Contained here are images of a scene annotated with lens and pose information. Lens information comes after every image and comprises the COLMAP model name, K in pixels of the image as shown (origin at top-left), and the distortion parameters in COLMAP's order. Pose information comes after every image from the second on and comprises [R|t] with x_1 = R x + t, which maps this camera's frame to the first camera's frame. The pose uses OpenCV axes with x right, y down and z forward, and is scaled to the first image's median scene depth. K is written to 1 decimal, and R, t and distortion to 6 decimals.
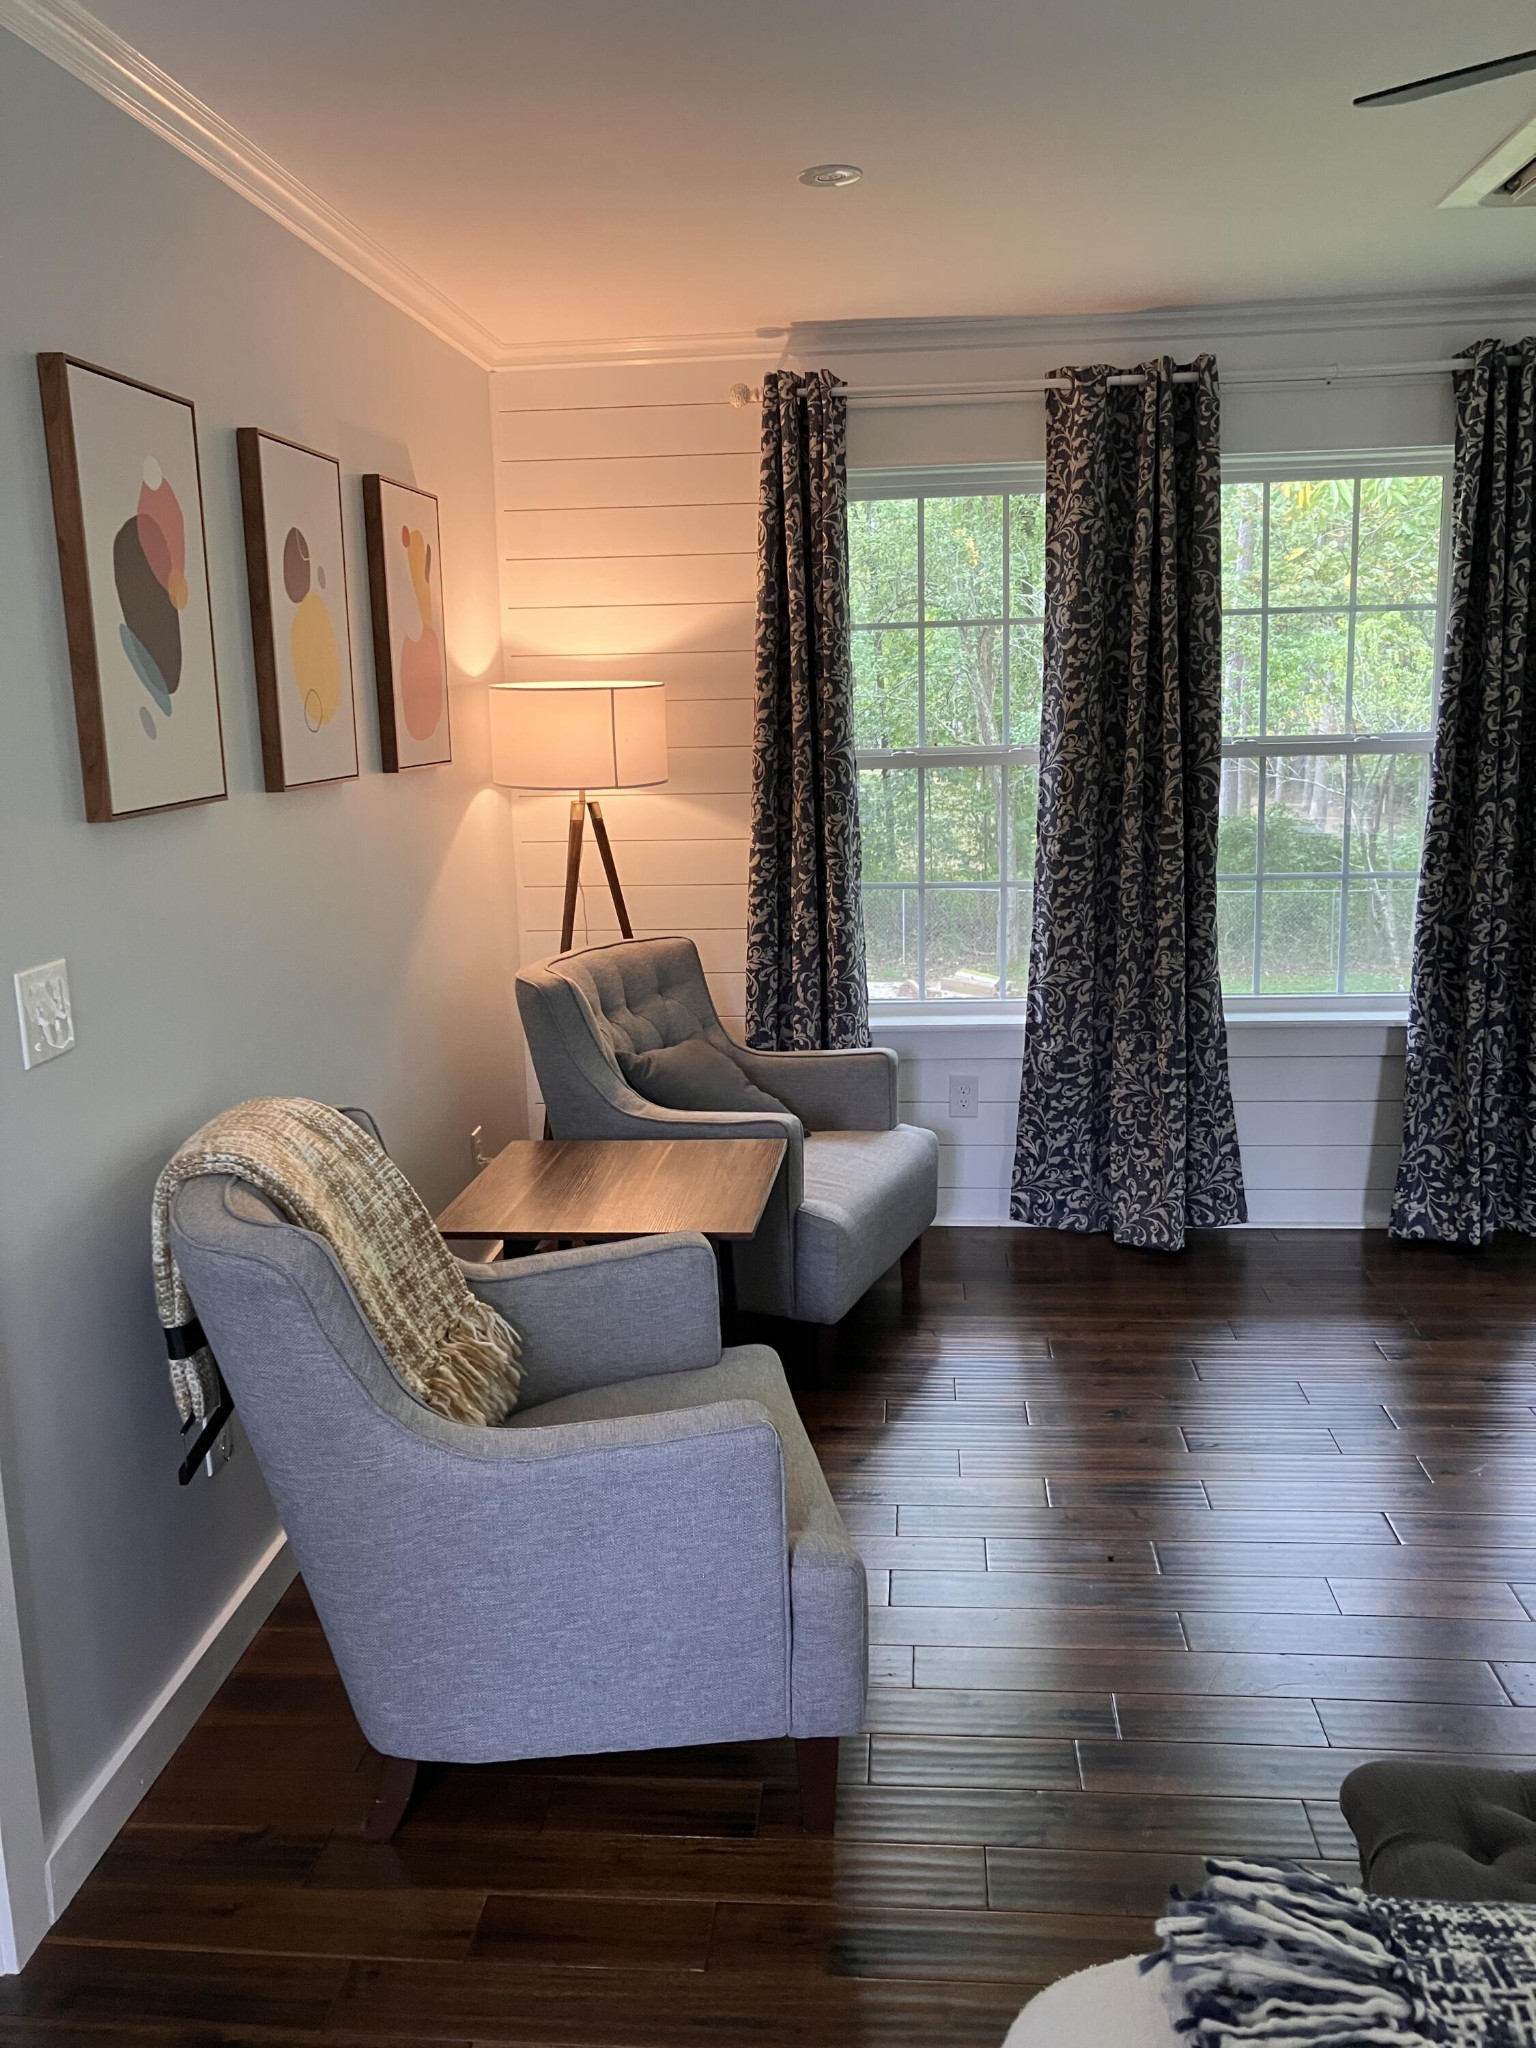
lens RADIAL K [[1648.5, 0, 768.0], [0, 1648.5, 1024.0], [0, 0, 1]] dist [0.070653, -0.162698]
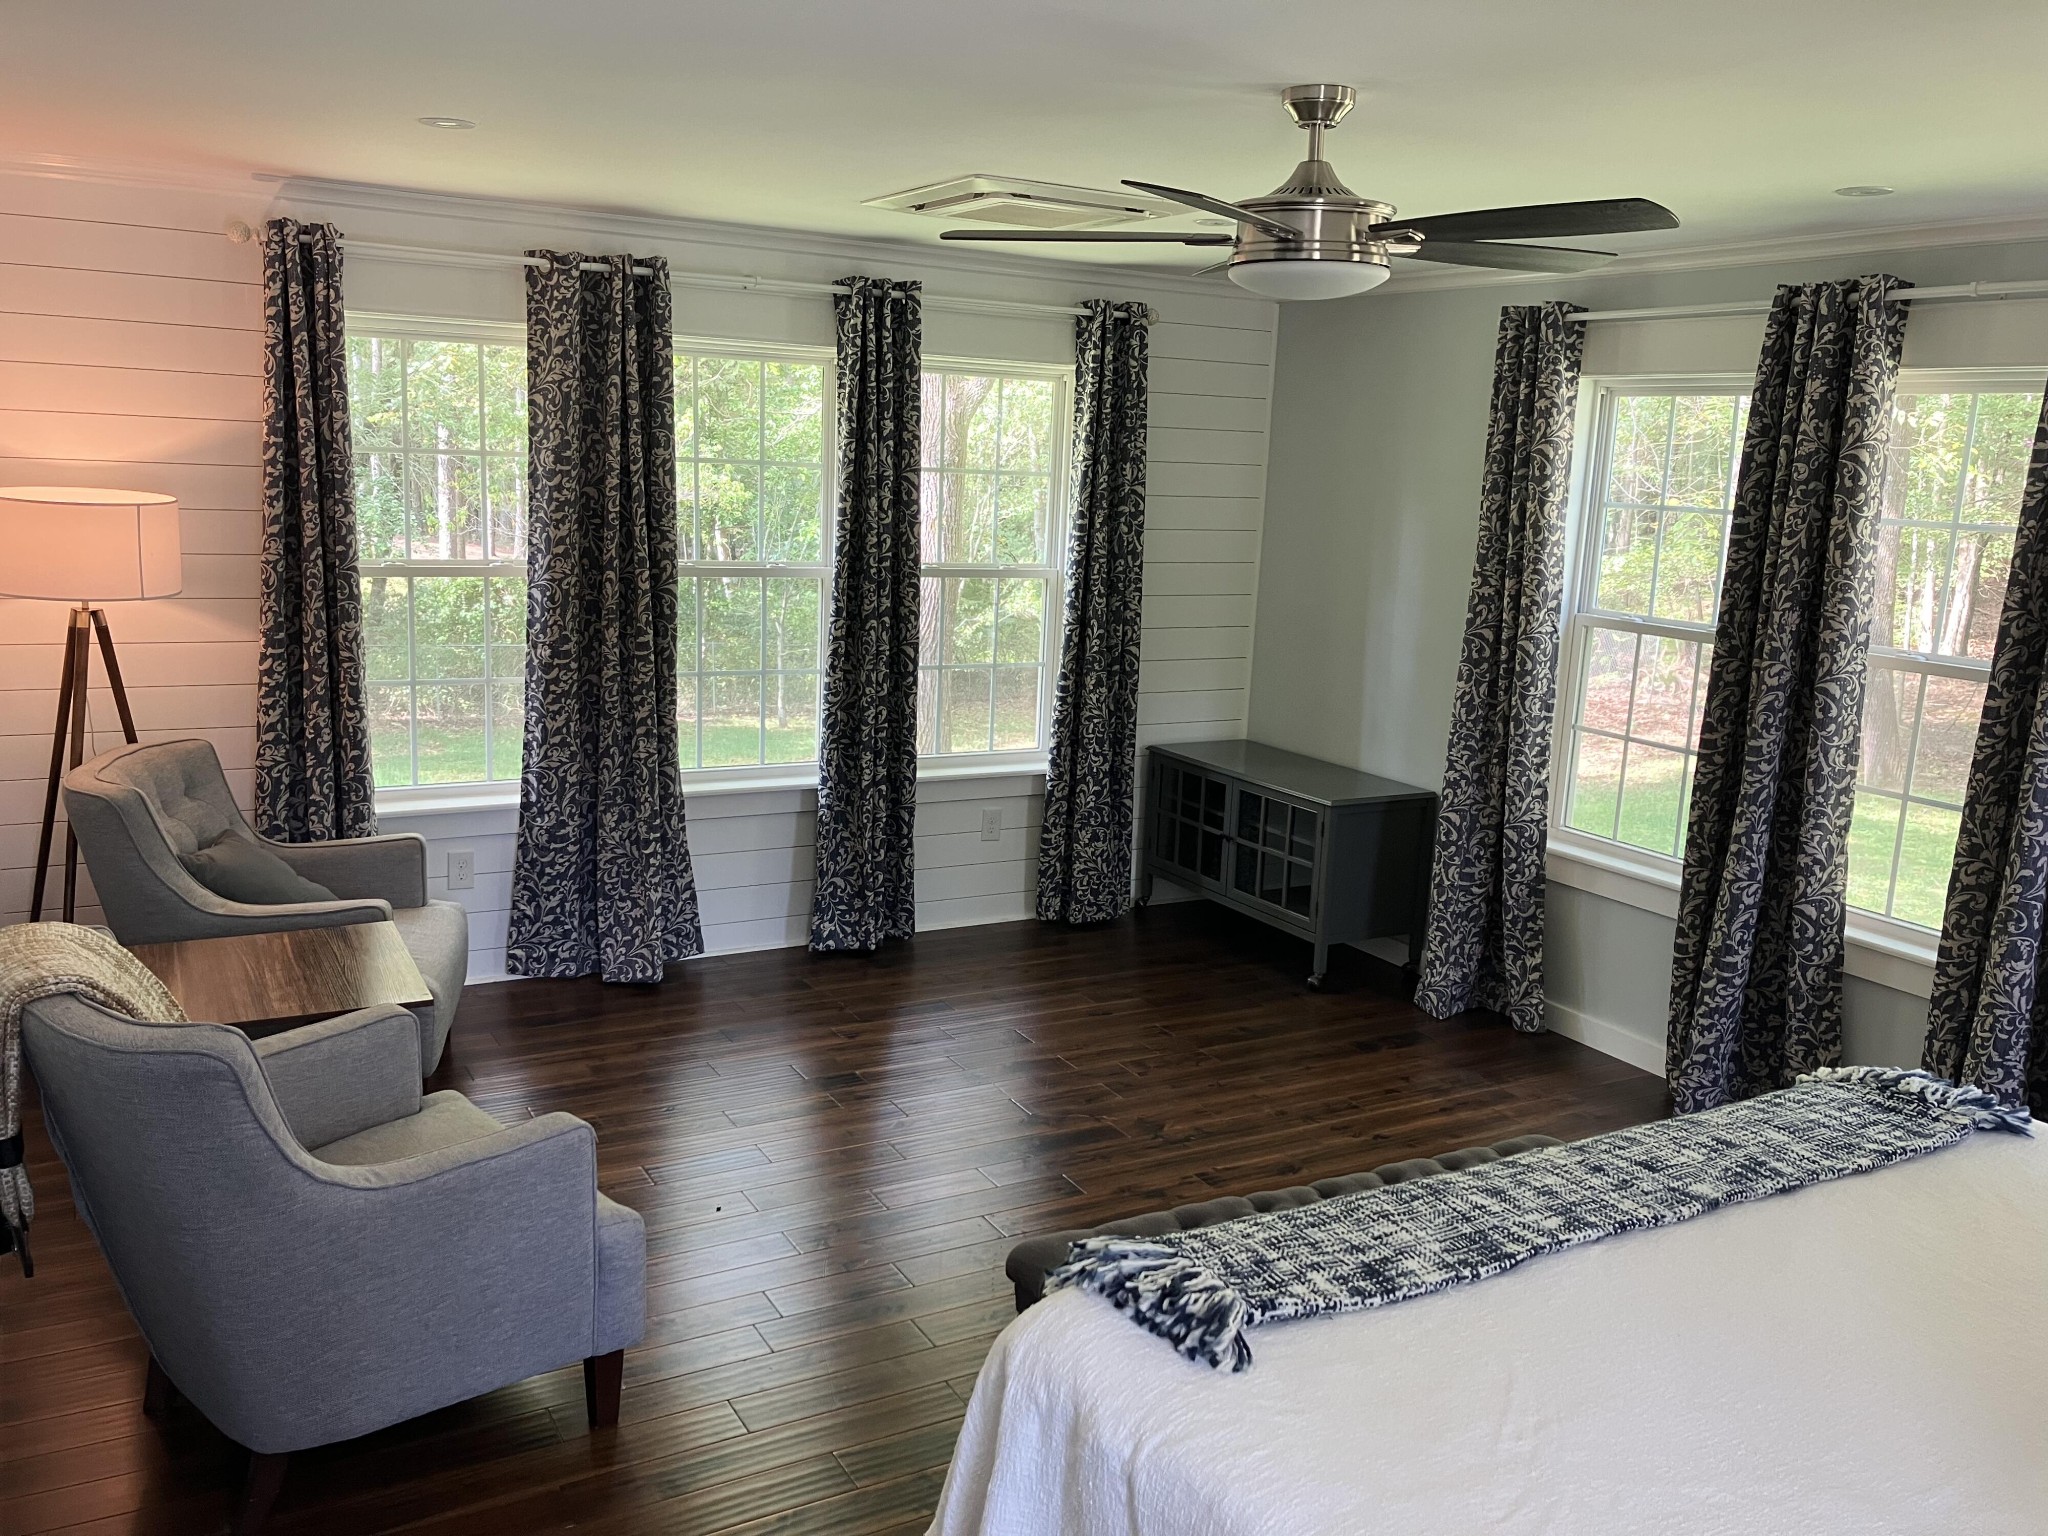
lens RADIAL K [[1641.6, 0, 1029.4], [0, 1641.6, 786.5], [0, 0, 1]] dist [0.002381, 0.013652]
pose [[0.815742, -0.051816, 0.576091, -0.224027], [0.046410, 0.998632, 0.024104, -0.023868], [-0.576551, 0.007074, 0.817030, -0.149840]]
